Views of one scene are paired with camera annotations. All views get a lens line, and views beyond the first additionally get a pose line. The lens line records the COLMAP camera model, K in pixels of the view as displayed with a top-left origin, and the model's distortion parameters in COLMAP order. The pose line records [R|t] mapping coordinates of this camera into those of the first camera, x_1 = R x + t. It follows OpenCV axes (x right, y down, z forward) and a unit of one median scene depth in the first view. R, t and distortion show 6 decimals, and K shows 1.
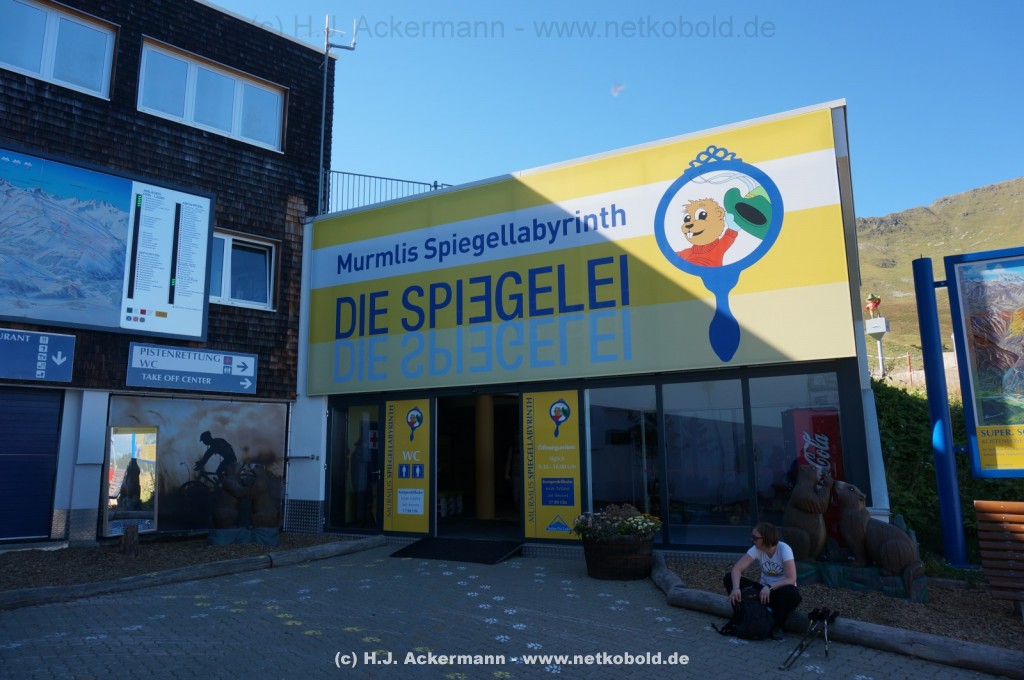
lens RADIAL K [[679.9, 0, 512.1], [0, 679.9, 345.6], [0, 0, 1]] dist [-0.049554, 0.032119]
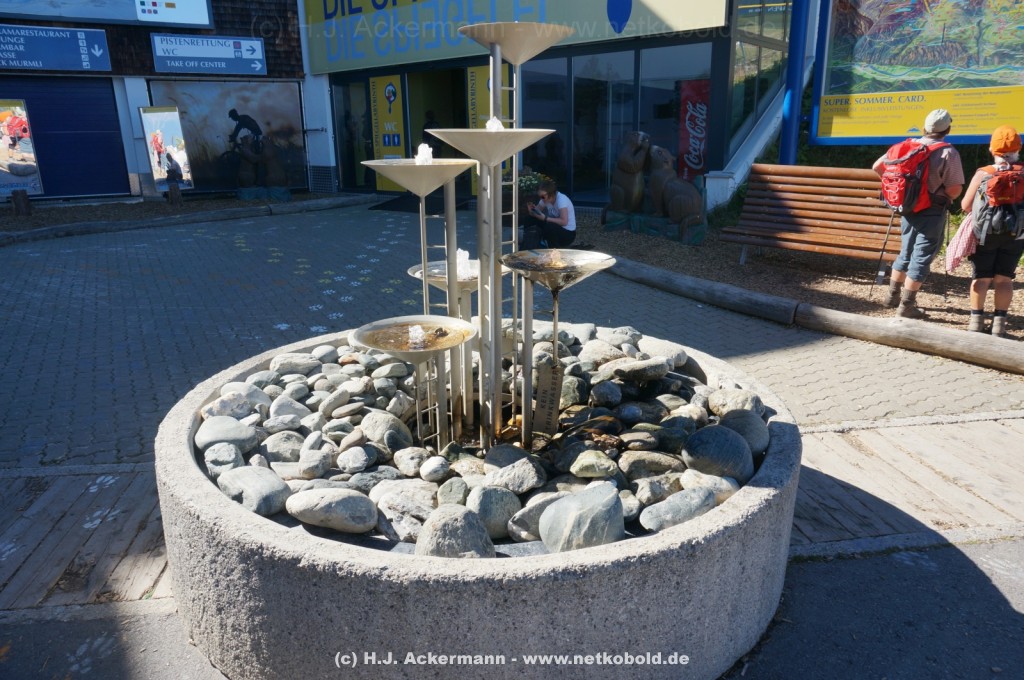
lens RADIAL K [[679.9, 0, 512.1], [0, 679.9, 345.6], [0, 0, 1]] dist [-0.049554, 0.032119]
pose [[0.977772, 0.057592, -0.201608, 0.331863], [0.039992, 0.892658, 0.448958, -0.016915], [0.205823, -0.447041, 0.870512, -0.151534]]
